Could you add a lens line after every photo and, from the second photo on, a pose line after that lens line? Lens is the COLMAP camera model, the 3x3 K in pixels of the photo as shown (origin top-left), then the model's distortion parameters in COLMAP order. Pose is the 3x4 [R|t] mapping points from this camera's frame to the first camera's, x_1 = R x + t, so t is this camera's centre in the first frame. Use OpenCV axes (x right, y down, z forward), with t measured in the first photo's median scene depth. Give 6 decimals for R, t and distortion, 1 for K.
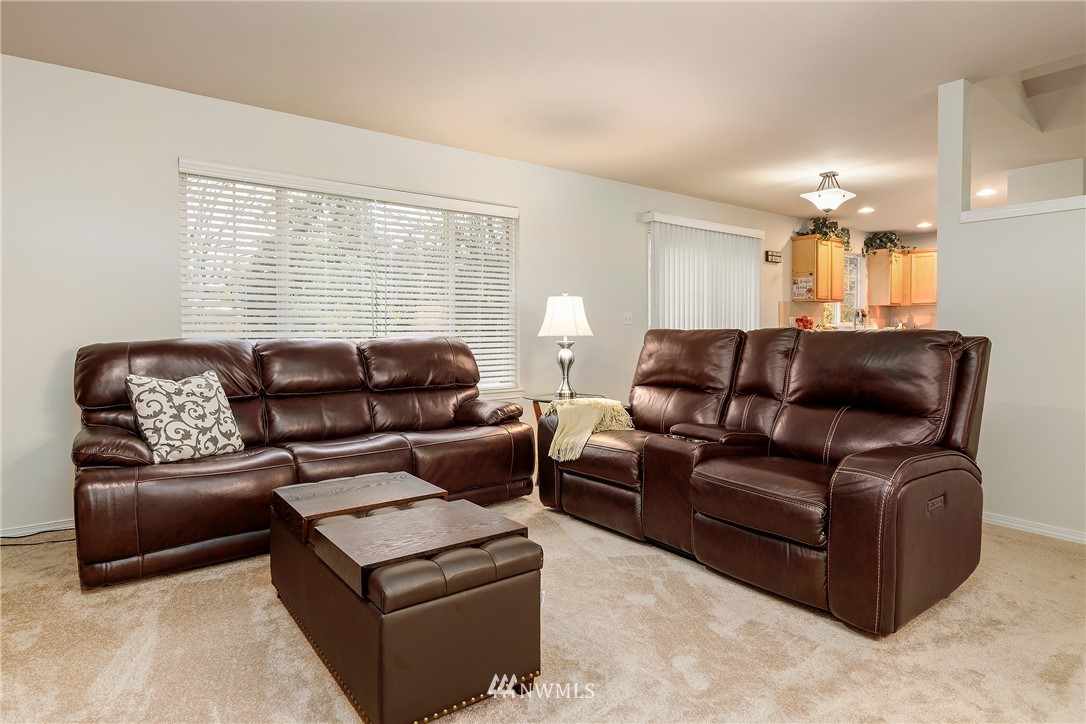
lens RADIAL K [[598.6, 0, 544.3], [0, 598.6, 349.9], [0, 0, 1]] dist [0.001029, 0.000281]
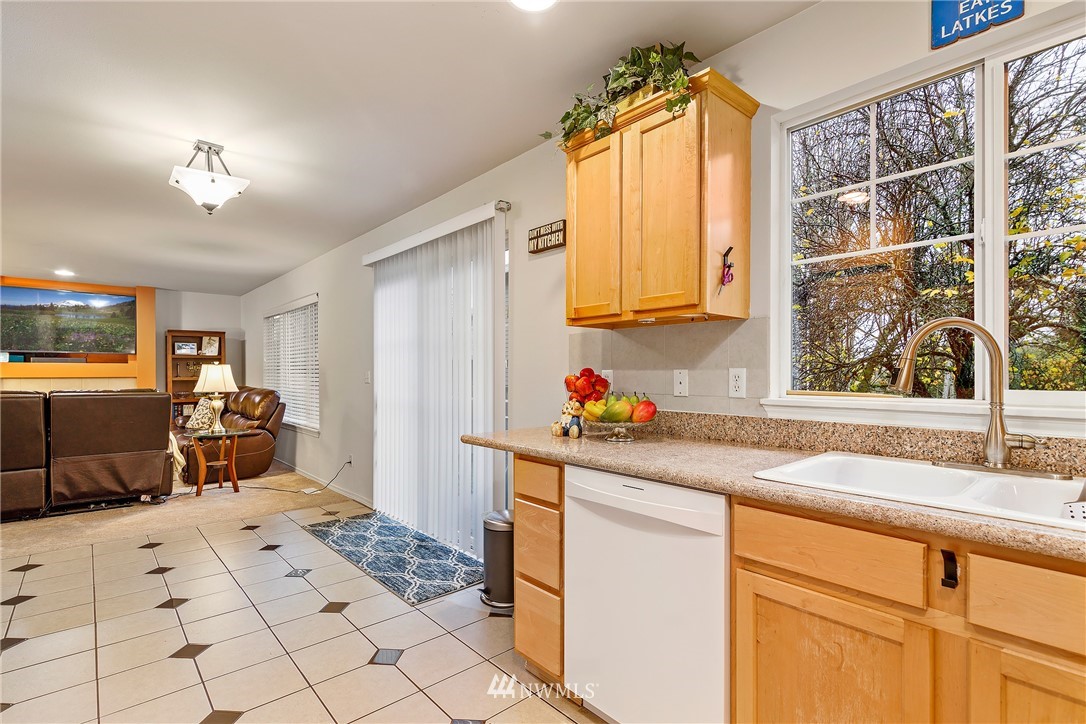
lens RADIAL K [[506.9, 0, 547.3], [0, 506.9, 373.7], [0, 0, 1]] dist [-0.002942, -0.000369]
pose [[0.076358, 0.002749, -0.997077, 0.639442], [-0.035024, 0.999386, 0.000074, -0.045718], [0.996465, 0.034916, 0.076407, 0.821792]]
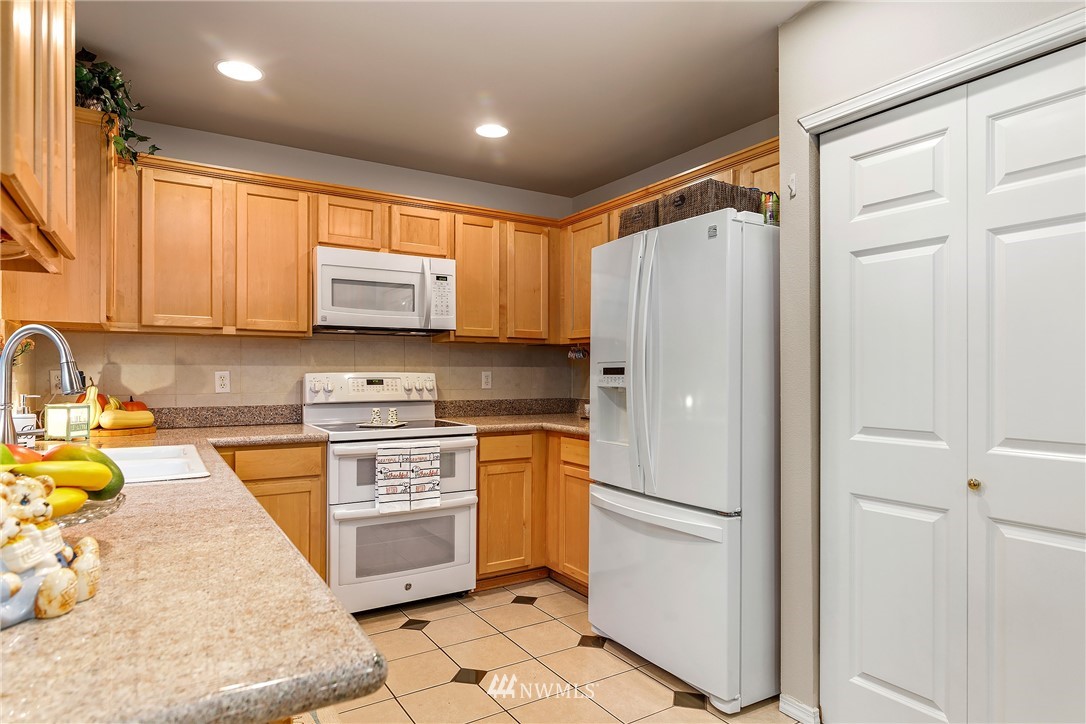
lens RADIAL K [[633.5, 0, 543.0], [0, 633.5, 362.0], [0, 0, 1]] dist [0.001805, 0.000365]
pose [[0.087897, 0.018390, 0.995960, 0.308610], [0.034229, 0.999183, -0.021471, -0.044676], [-0.995541, 0.035978, 0.087196, 0.775598]]
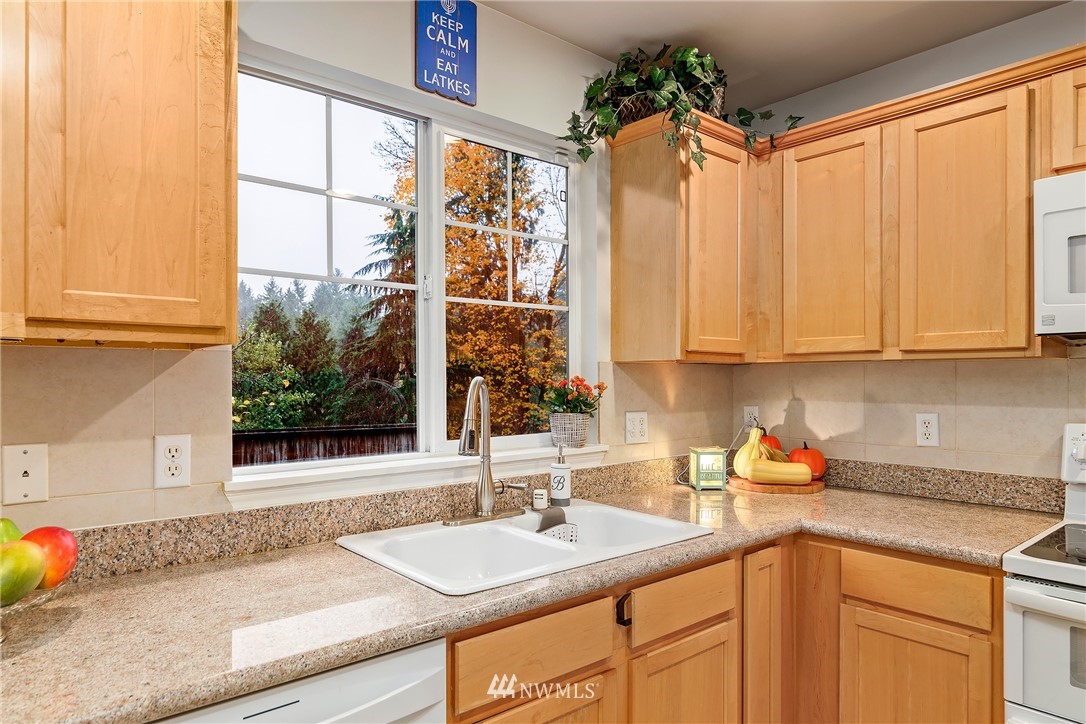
lens RADIAL K [[665.2, 0, 545.8], [0, 665.2, 375.0], [0, 0, 1]] dist [-0.001410, 0.000430]
pose [[0.997935, -0.000866, 0.064228, 0.506155], [0.003481, 0.999169, -0.040620, -0.058978], [-0.064140, 0.040760, 0.997108, 0.749631]]
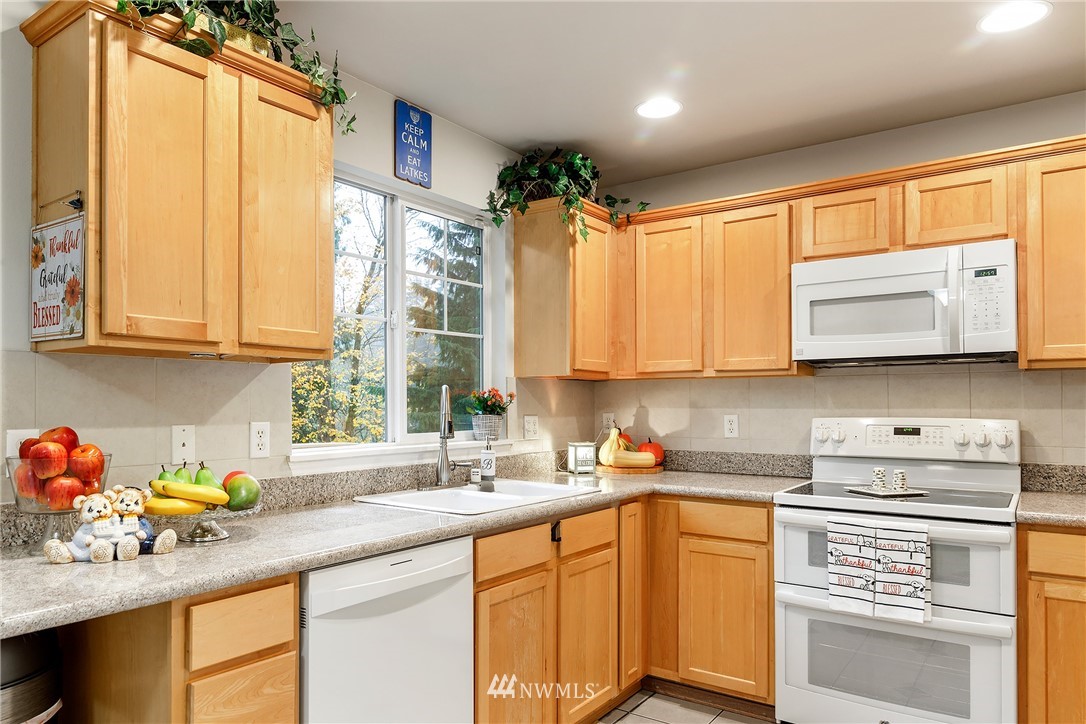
lens RADIAL K [[719.3, 0, 502.3], [0, 719.3, 390.5], [0, 0, 1]] dist [-0.003562, -0.000751]
pose [[0.961724, 0.003721, 0.273995, 0.437059], [0.010941, 0.998589, -0.051967, -0.047932], [-0.273802, 0.052976, 0.960326, 0.646210]]
